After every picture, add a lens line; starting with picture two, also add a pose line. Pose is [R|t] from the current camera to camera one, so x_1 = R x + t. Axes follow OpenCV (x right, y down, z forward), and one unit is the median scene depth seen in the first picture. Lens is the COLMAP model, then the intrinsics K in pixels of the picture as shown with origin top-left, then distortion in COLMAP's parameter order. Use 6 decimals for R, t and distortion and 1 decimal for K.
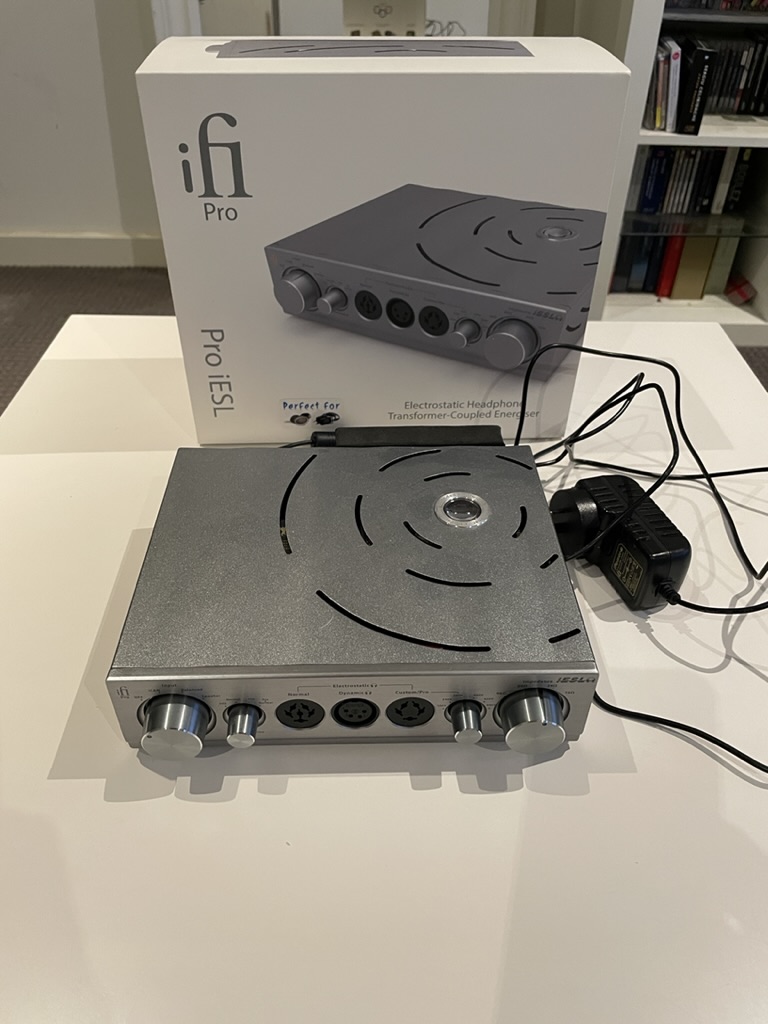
lens RADIAL K [[787.6, 0, 387.0], [0, 787.6, 489.4], [0, 0, 1]] dist [0.041779, -0.061312]
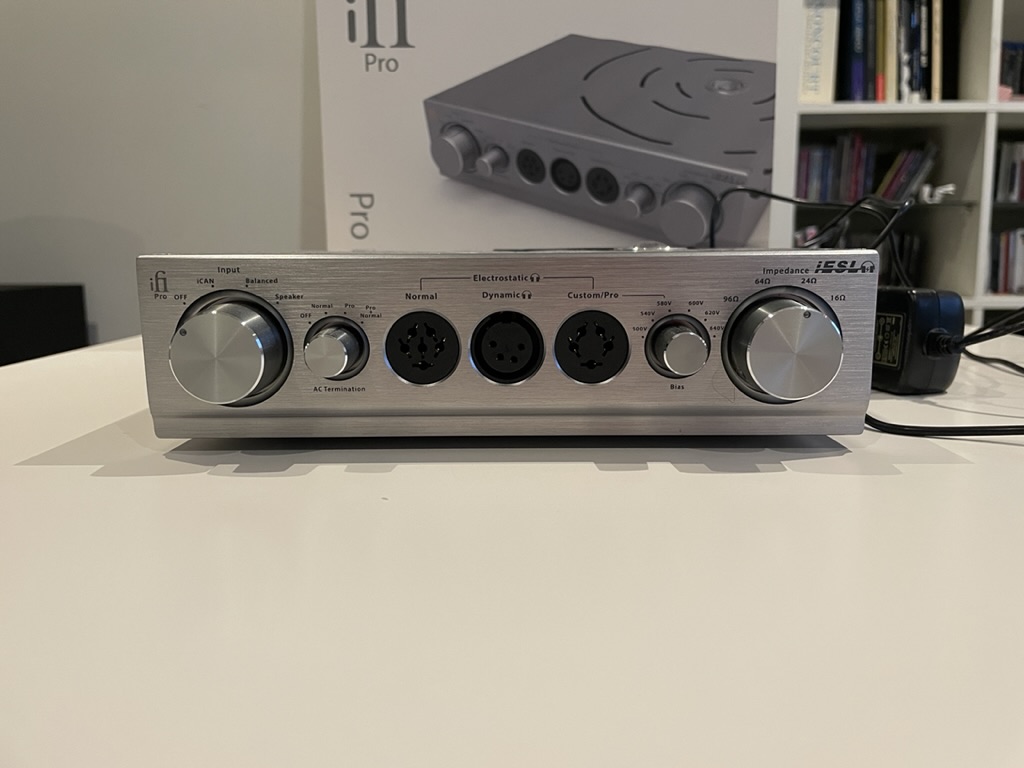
lens RADIAL K [[787.6, 0, 521.9], [0, 787.6, 380.7], [0, 0, 1]] dist [0.041779, -0.061312]
pose [[0.999220, -0.012780, -0.037370, -0.003296], [-0.007683, 0.865219, -0.501335, 0.506598], [0.038740, 0.501231, 0.864446, 0.364810]]
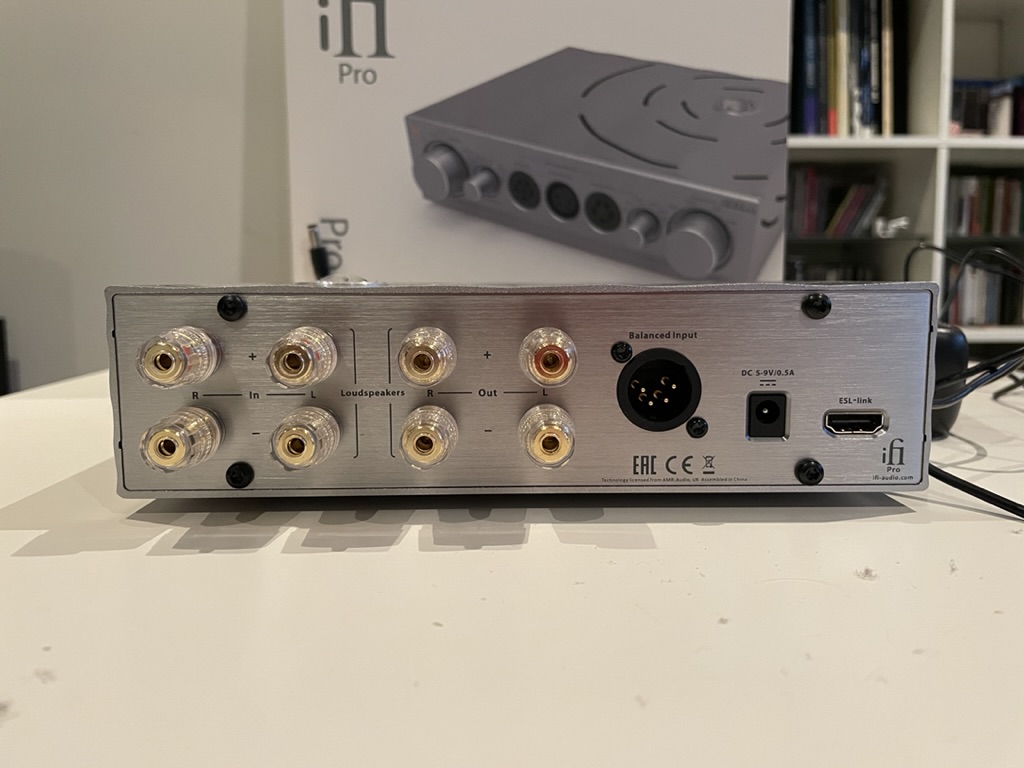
lens RADIAL K [[787.6, 0, 510.8], [0, 787.6, 379.7], [0, 0, 1]] dist [0.041779, -0.061312]
pose [[0.999369, -0.020418, 0.029080, -0.074979], [0.032822, 0.843967, -0.535390, 0.431777], [-0.013612, 0.536006, 0.844104, 0.452430]]
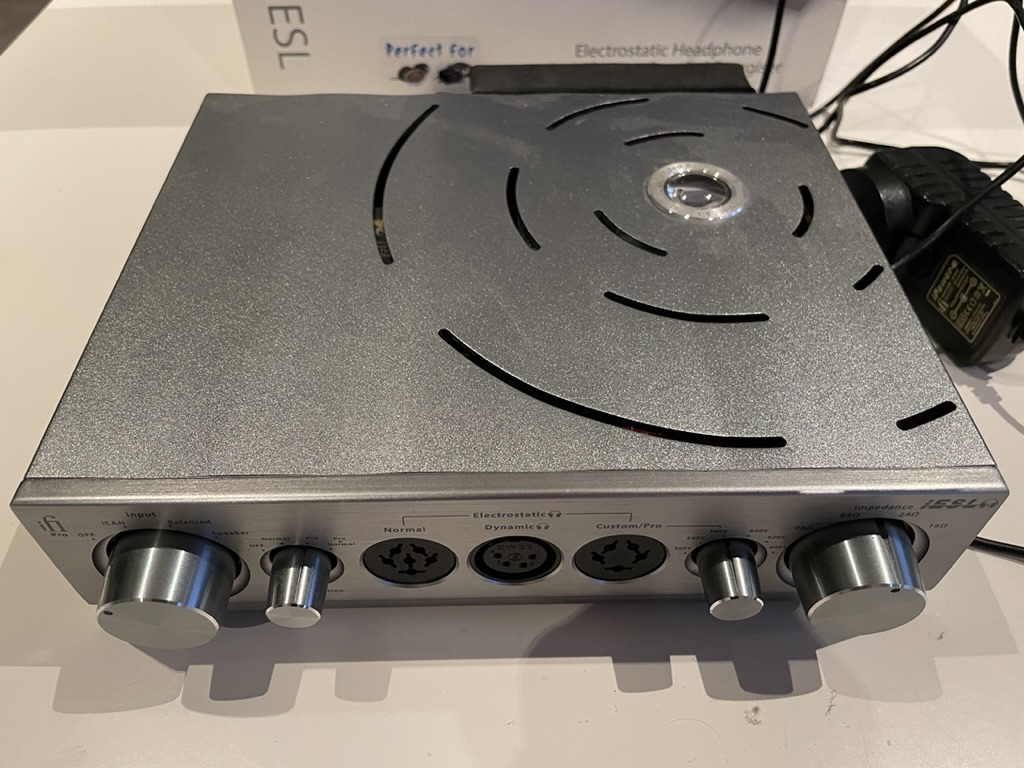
lens RADIAL K [[787.6, 0, 515.9], [0, 787.6, 354.0], [0, 0, 1]] dist [0.041779, -0.061312]
pose [[0.999999, 0.001221, 0.000430, -0.032270], [-0.001269, 0.990590, 0.136859, 0.061315], [-0.000259, -0.136860, 0.990590, 0.401430]]
